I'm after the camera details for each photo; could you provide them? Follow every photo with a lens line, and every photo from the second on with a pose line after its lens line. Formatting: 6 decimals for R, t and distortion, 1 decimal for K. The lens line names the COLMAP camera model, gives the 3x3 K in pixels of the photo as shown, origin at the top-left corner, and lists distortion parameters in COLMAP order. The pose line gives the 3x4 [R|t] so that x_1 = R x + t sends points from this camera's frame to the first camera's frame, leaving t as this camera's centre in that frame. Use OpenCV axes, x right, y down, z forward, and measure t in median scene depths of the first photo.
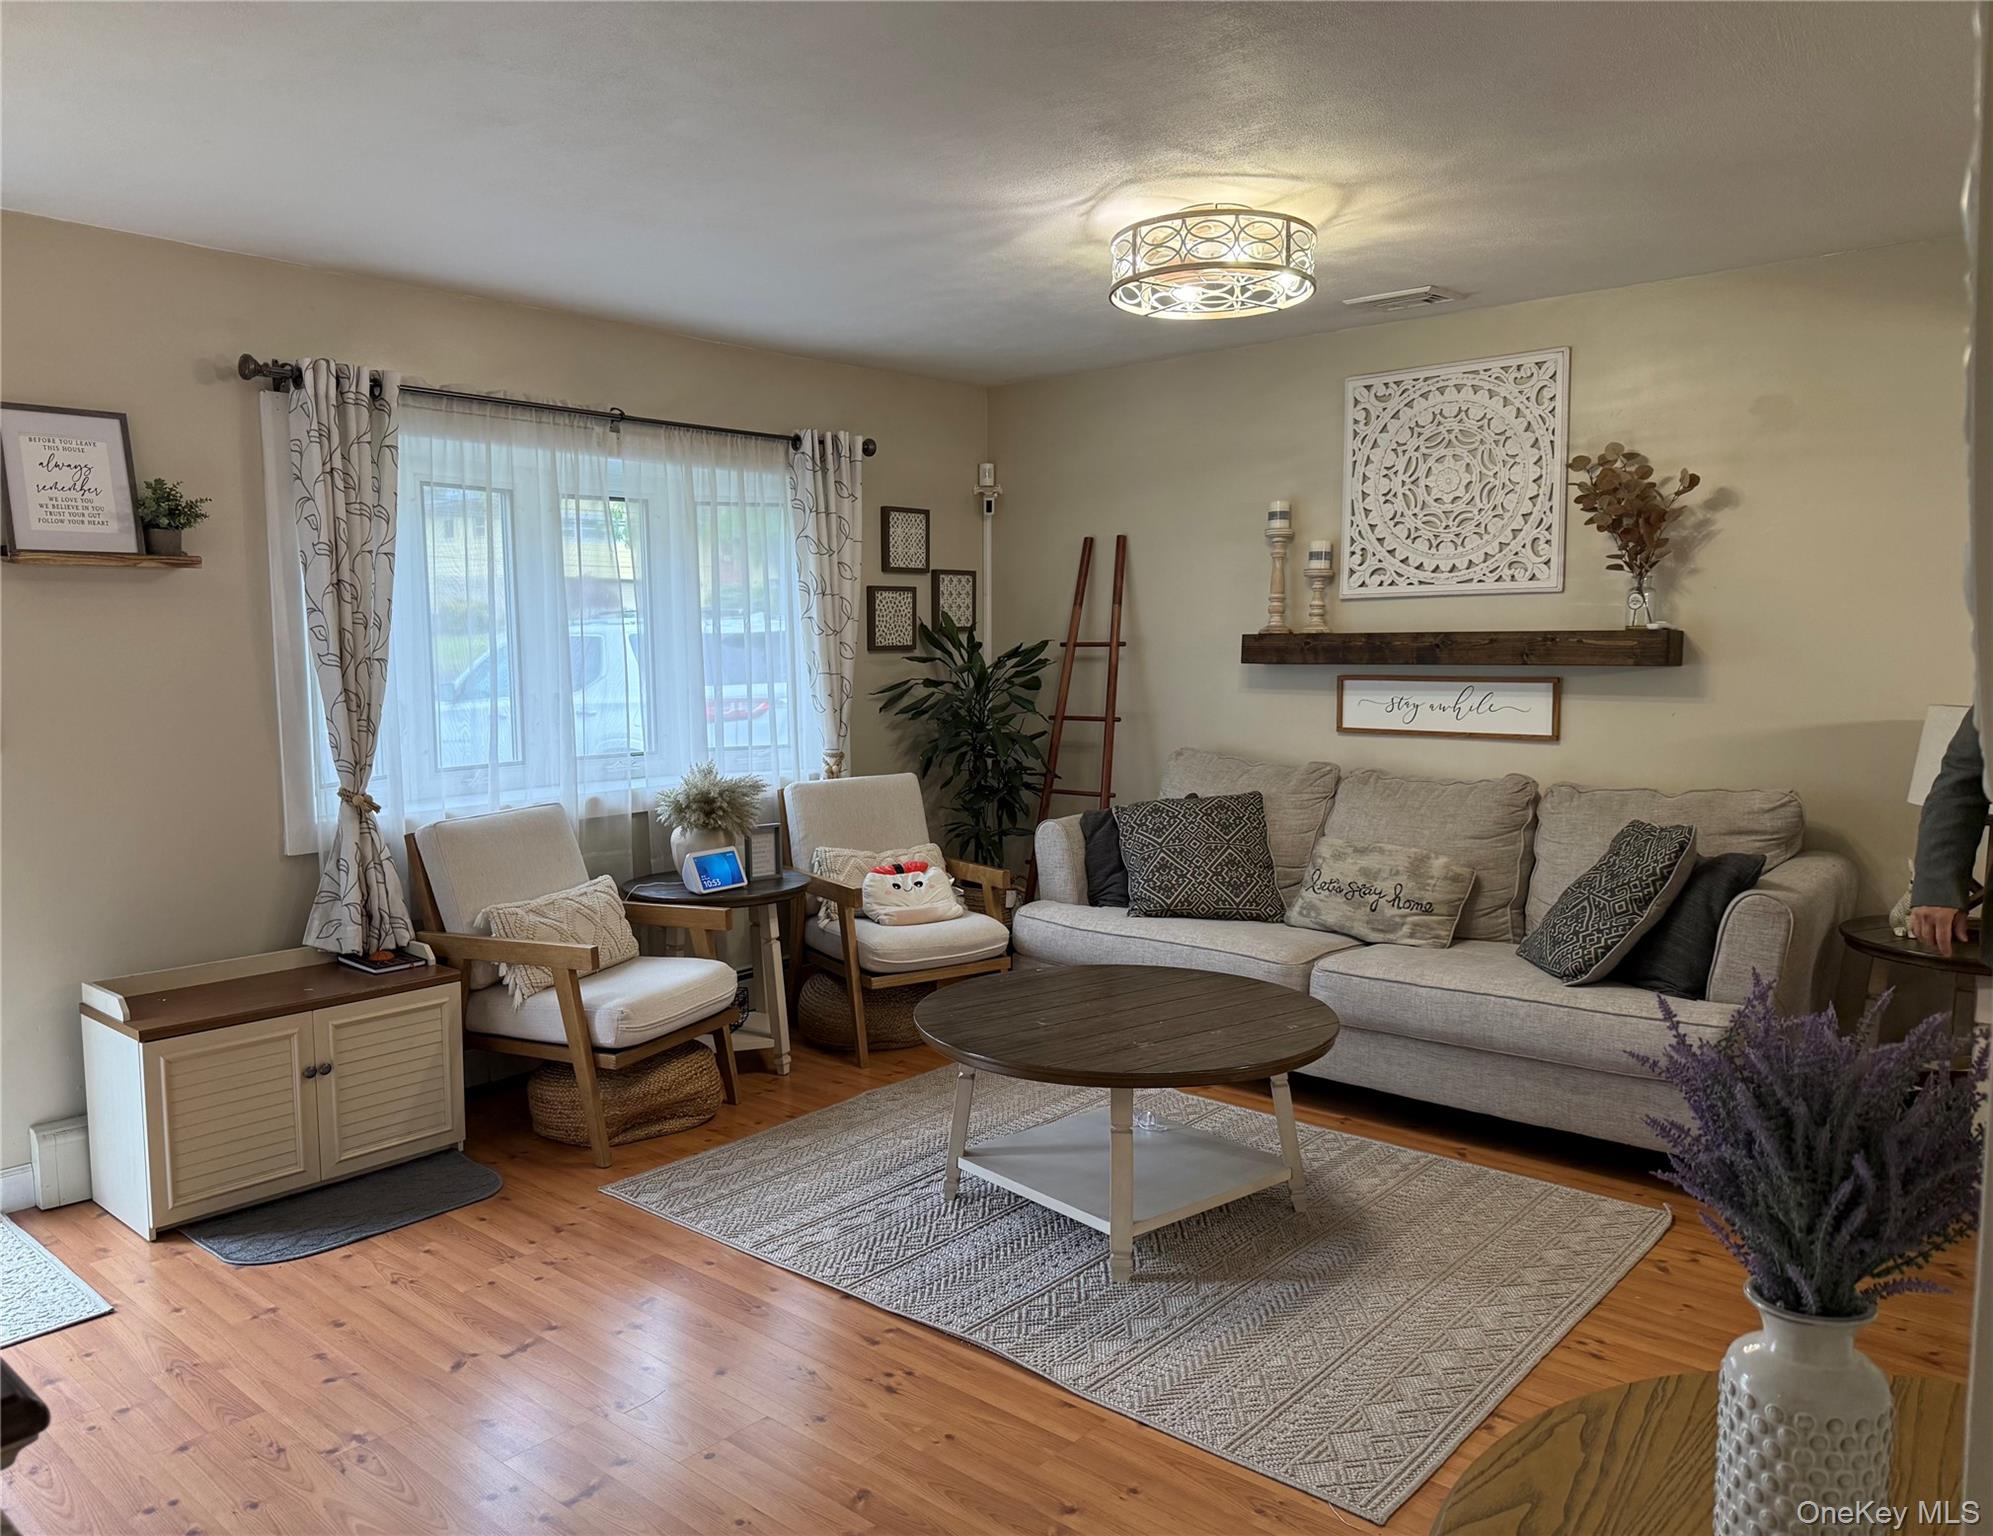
lens RADIAL K [[1465.9, 0, 993.7], [0, 1465.9, 790.8], [0, 0, 1]] dist [0.002093, -0.057307]
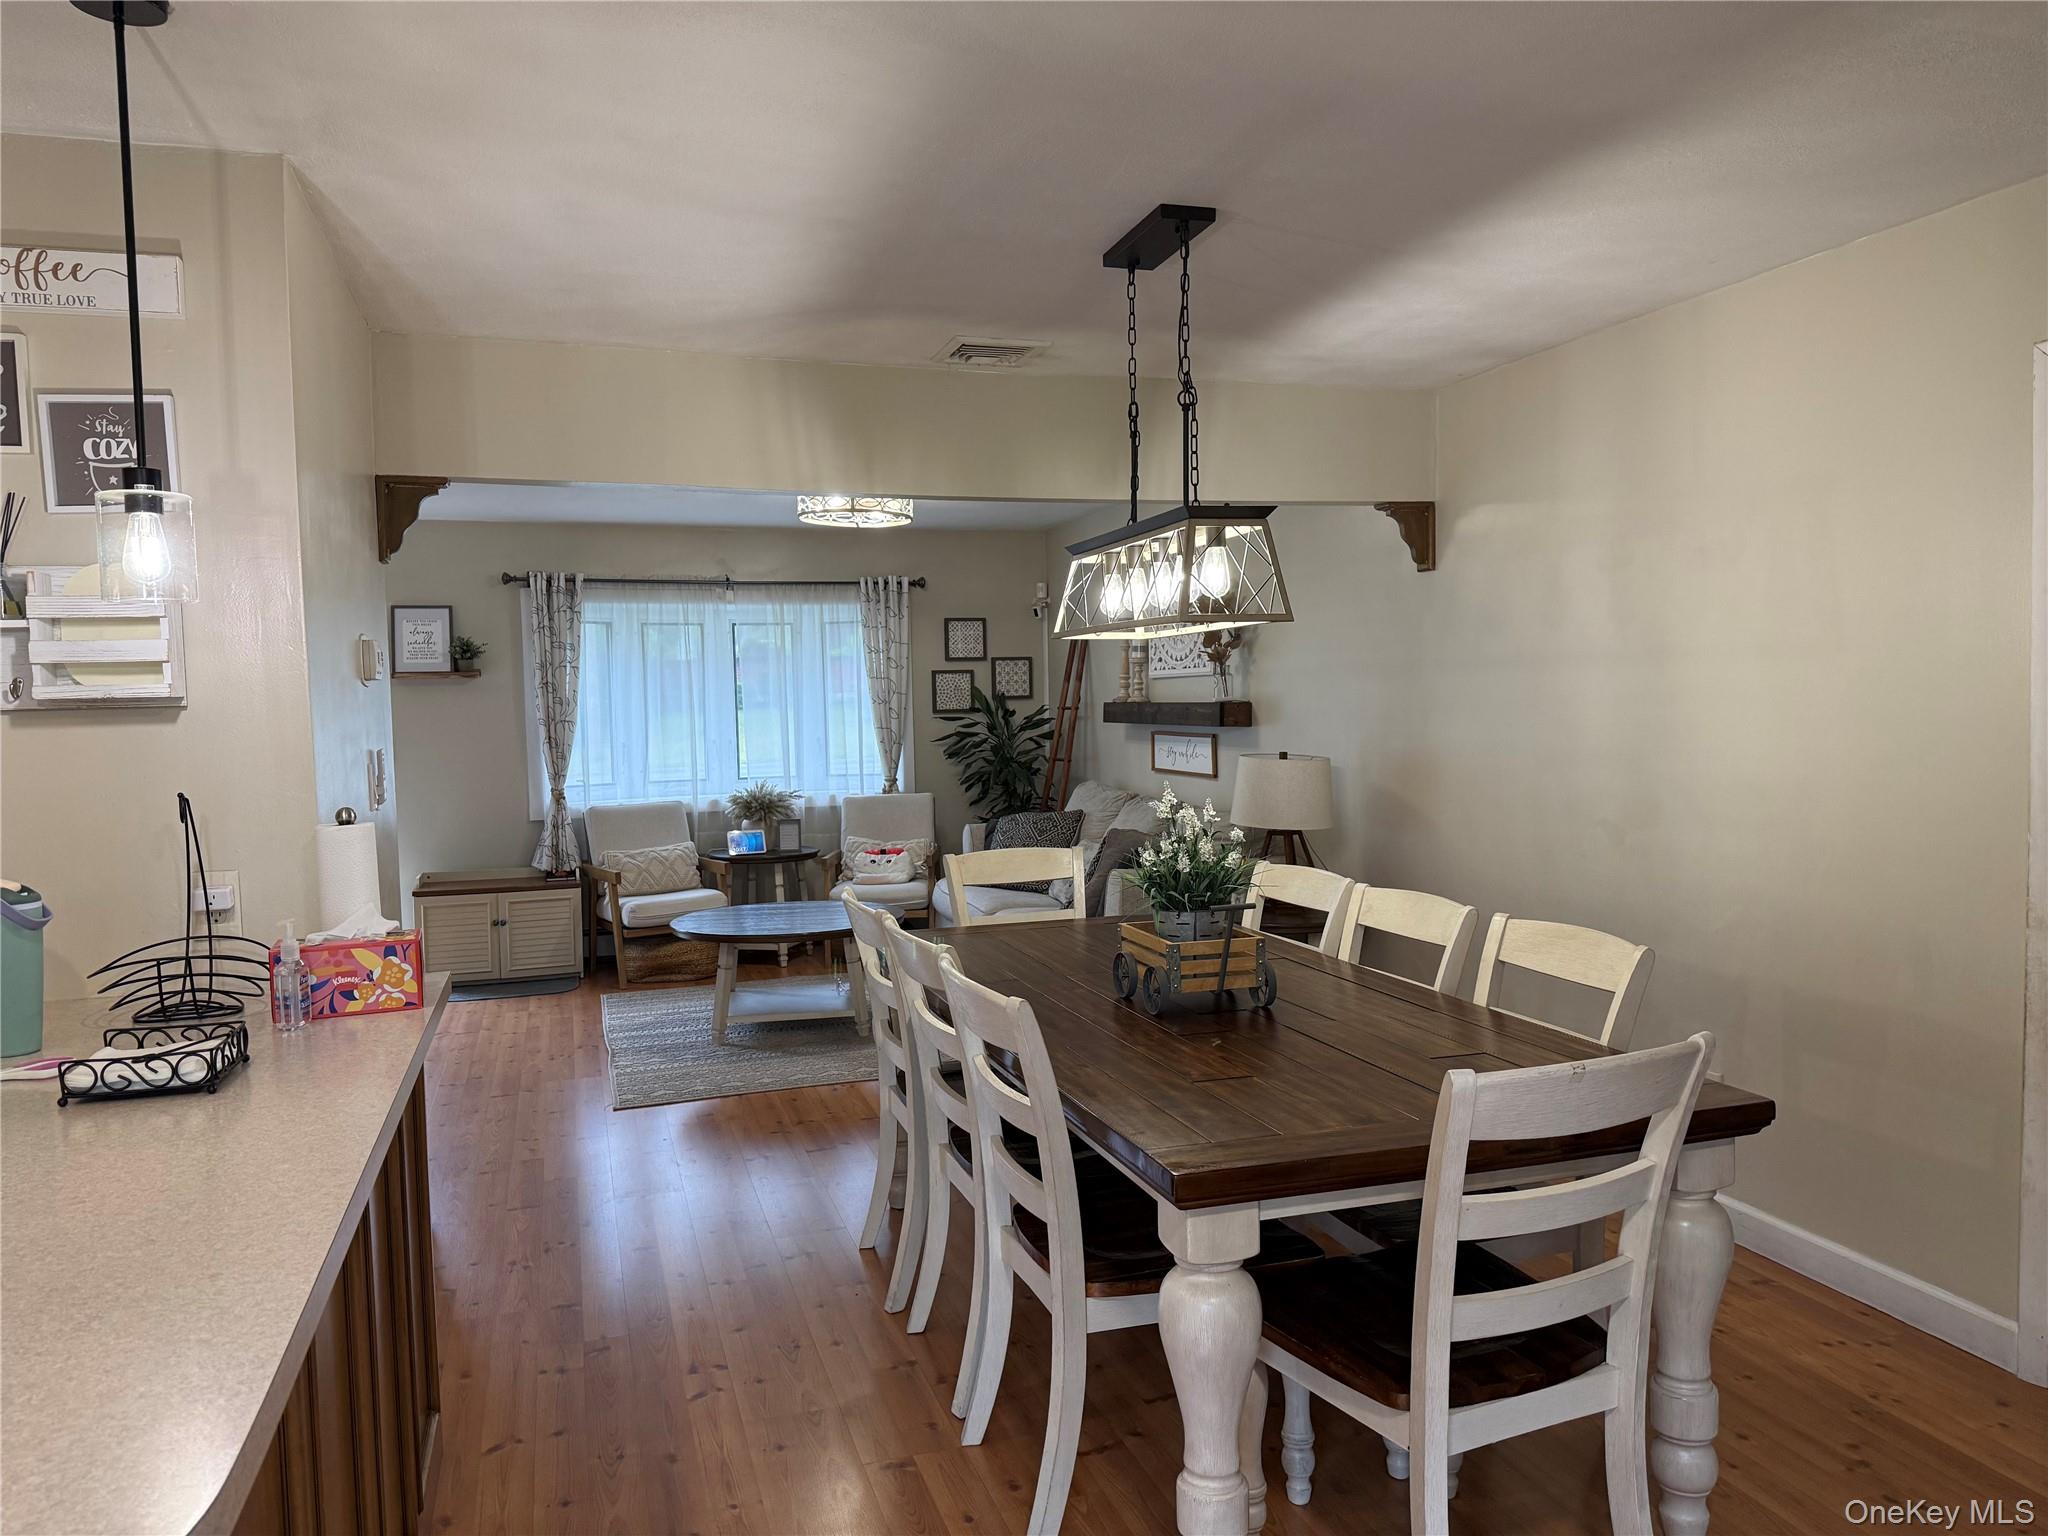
lens RADIAL K [[1466.0, 0, 1024.0], [0, 1466.0, 768.0], [0, 0, 1]] dist [0.002422, 0.000761]
pose [[0.868911, 0.017953, -0.494643, 1.012105], [-0.040163, 0.998604, -0.034308, 0.013602], [0.493337, 0.049677, 0.868419, -0.366968]]
